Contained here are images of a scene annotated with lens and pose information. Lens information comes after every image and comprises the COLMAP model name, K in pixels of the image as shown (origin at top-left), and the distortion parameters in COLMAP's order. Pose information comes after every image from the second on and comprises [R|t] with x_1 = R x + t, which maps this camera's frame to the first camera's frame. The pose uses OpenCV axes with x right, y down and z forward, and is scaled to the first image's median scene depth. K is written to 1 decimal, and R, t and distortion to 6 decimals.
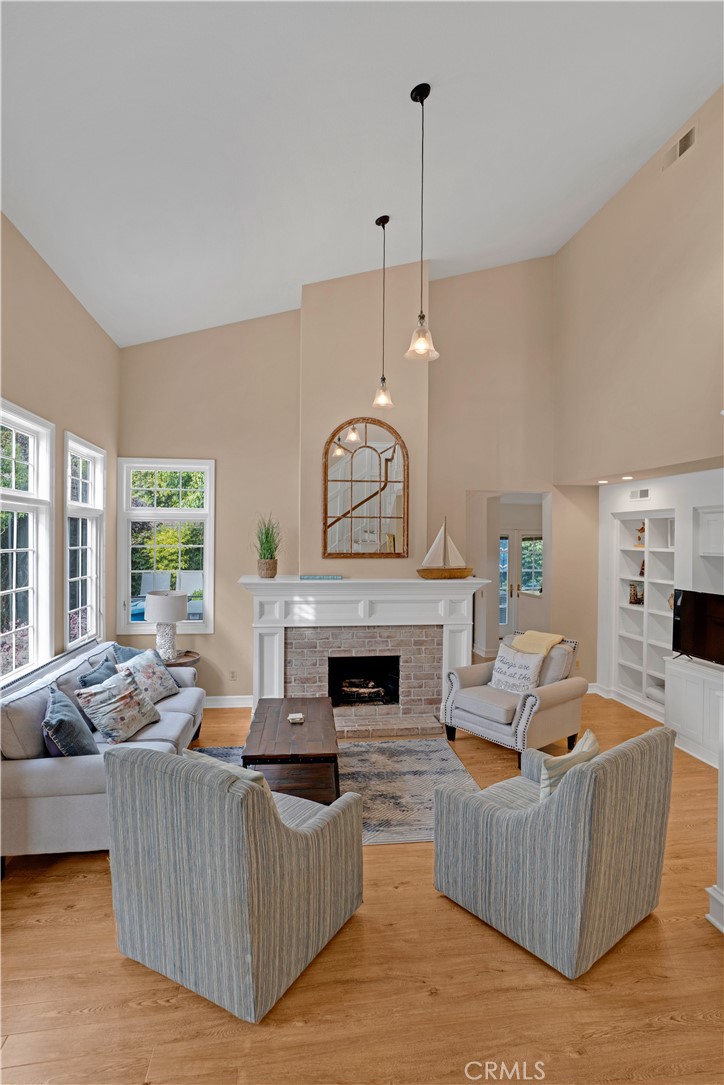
lens RADIAL K [[547.4, 0, 345.9], [0, 547.4, 508.0], [0, 0, 1]] dist [-0.024957, 0.010273]
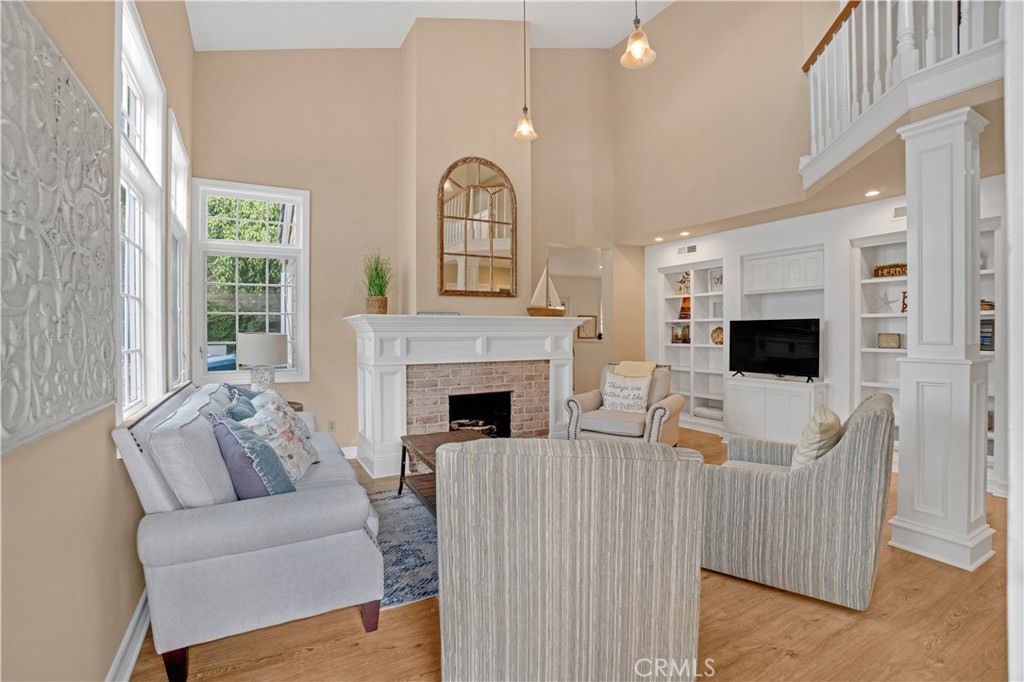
lens RADIAL K [[480.9, 0, 493.6], [0, 480.9, 309.8], [0, 0, 1]] dist [-0.041057, 0.010737]
pose [[0.929506, 0.009109, 0.368693, -0.292200], [-0.009897, 0.999951, 0.000247, 0.128031], [-0.368673, -0.003878, 0.929551, 0.189377]]
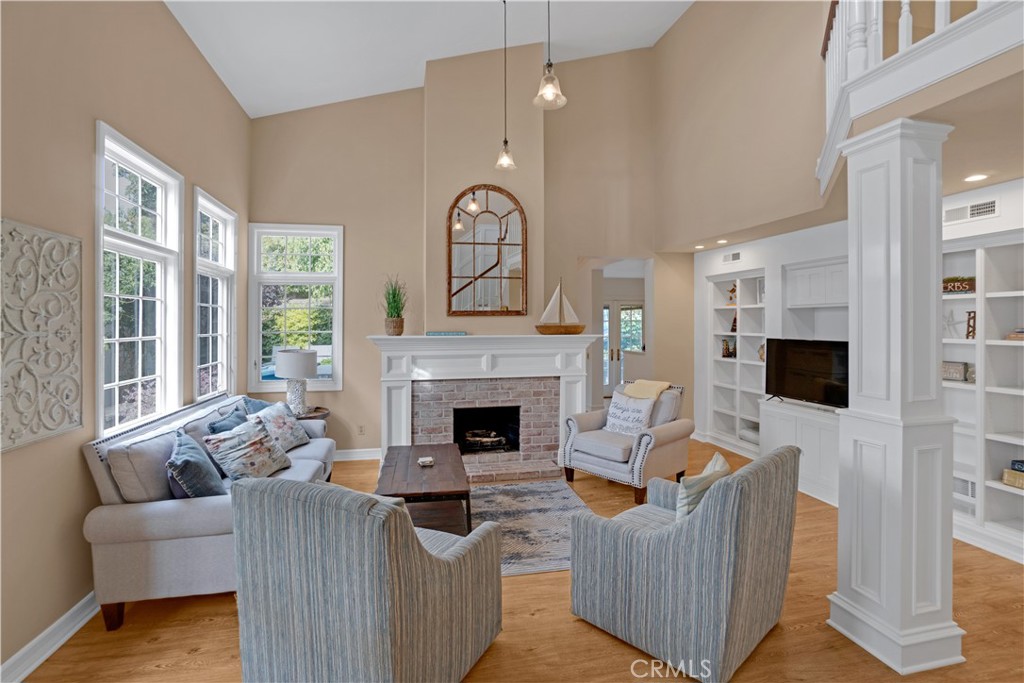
lens RADIAL K [[480.9, 0, 494.5], [0, 480.9, 297.1], [0, 0, 1]] dist [-0.041057, 0.010737]
pose [[0.997053, -0.004446, 0.076584, -0.024596], [0.004497, 0.999990, -0.000490, 0.061939], [-0.076581, 0.000833, 0.997063, 0.071922]]
